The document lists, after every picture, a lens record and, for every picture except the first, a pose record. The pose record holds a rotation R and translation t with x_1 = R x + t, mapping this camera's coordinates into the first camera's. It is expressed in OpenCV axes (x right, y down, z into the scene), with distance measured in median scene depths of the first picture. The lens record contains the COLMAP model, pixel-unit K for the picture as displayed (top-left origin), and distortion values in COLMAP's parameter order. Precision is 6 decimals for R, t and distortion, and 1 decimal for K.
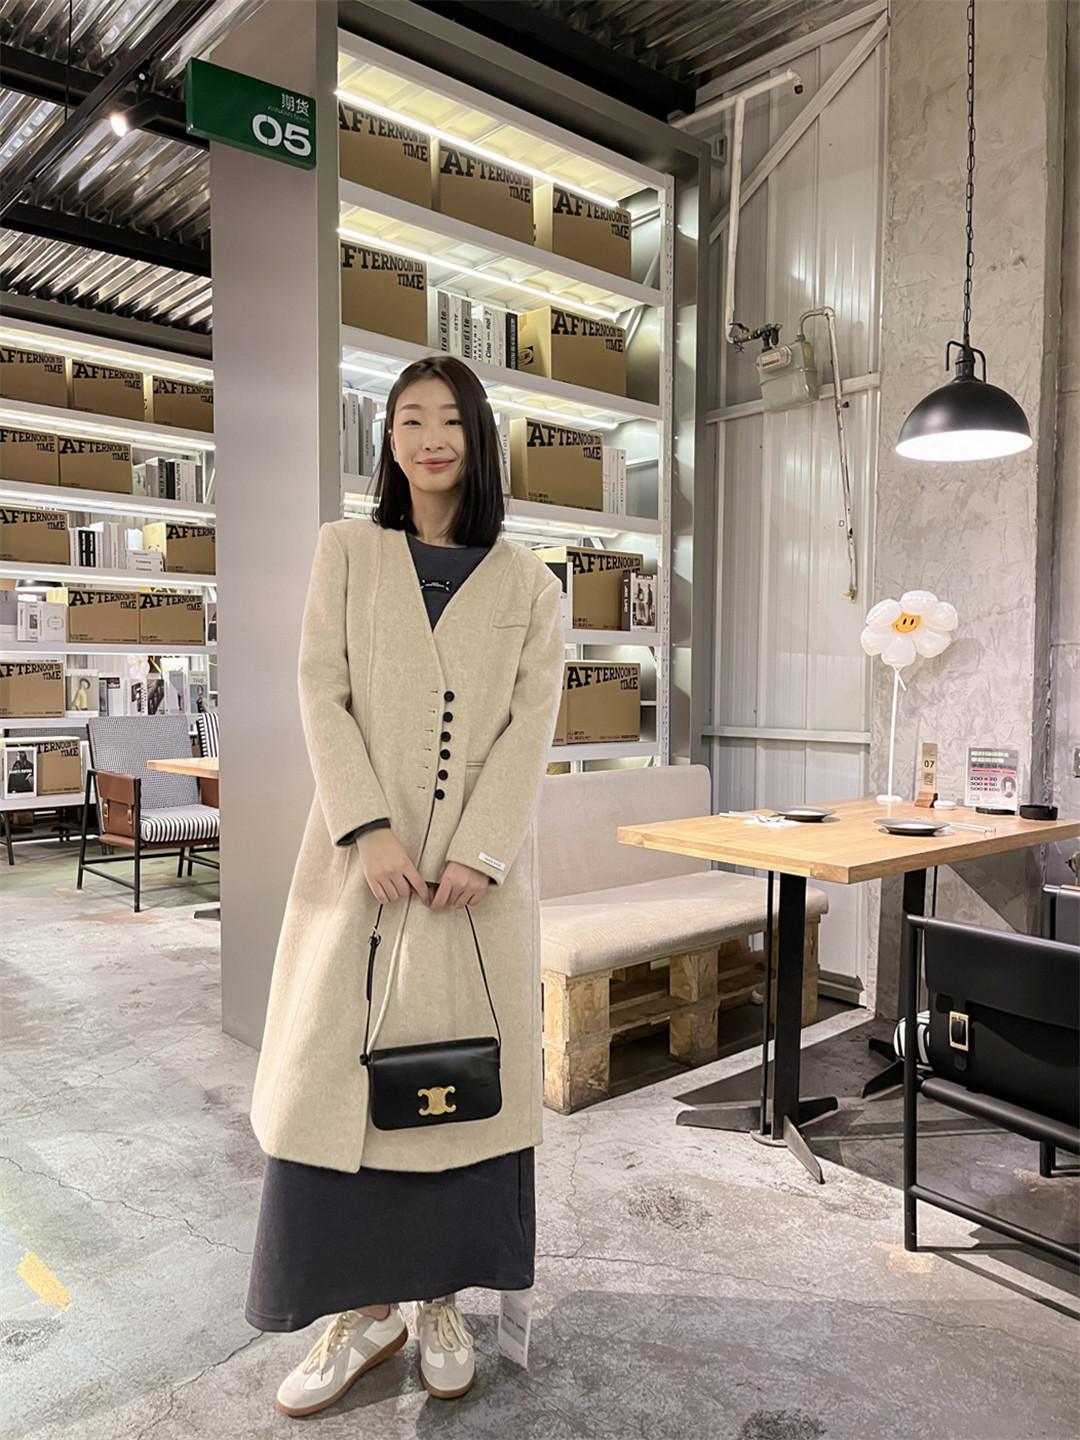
lens RADIAL K [[1122.0, 0, 537.8], [0, 1122.0, 719.7], [0, 0, 1]] dist [0.056426, -0.067365]
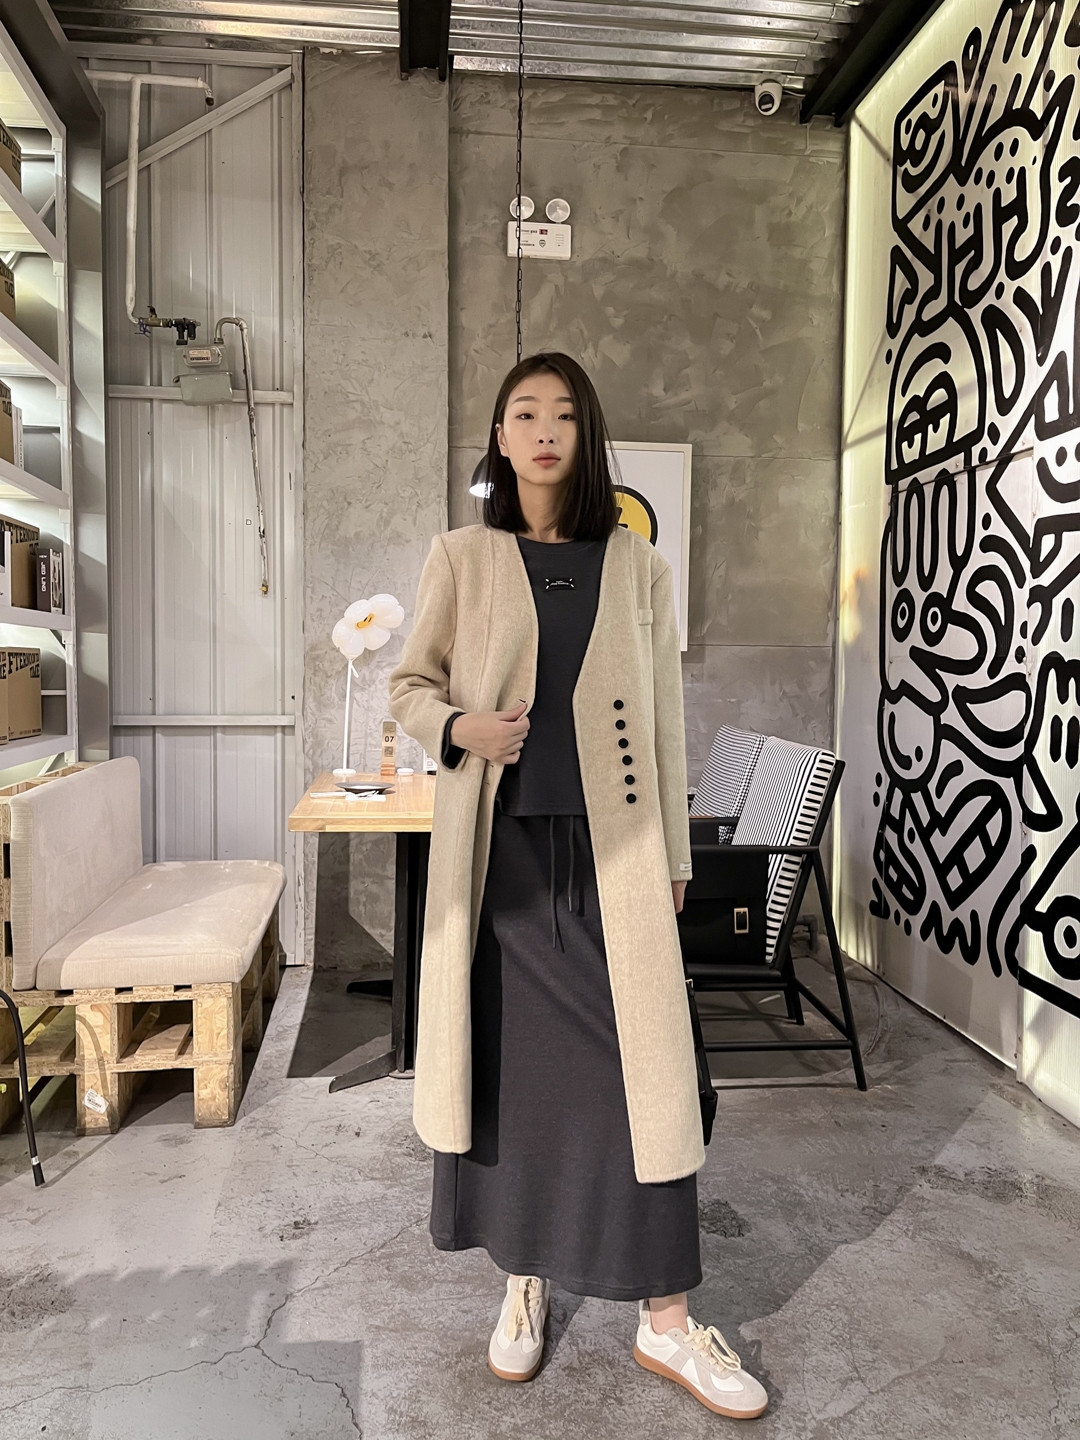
lens RADIAL K [[1034.2, 0, 538.4], [0, 1034.2, 719.3], [0, 0, 1]] dist [0.009070, -0.000067]
pose [[0.565744, -0.033616, 0.823896, -0.434115], [0.026061, 0.999398, 0.022881, -0.002077], [-0.824169, 0.008527, 0.566279, 0.234091]]
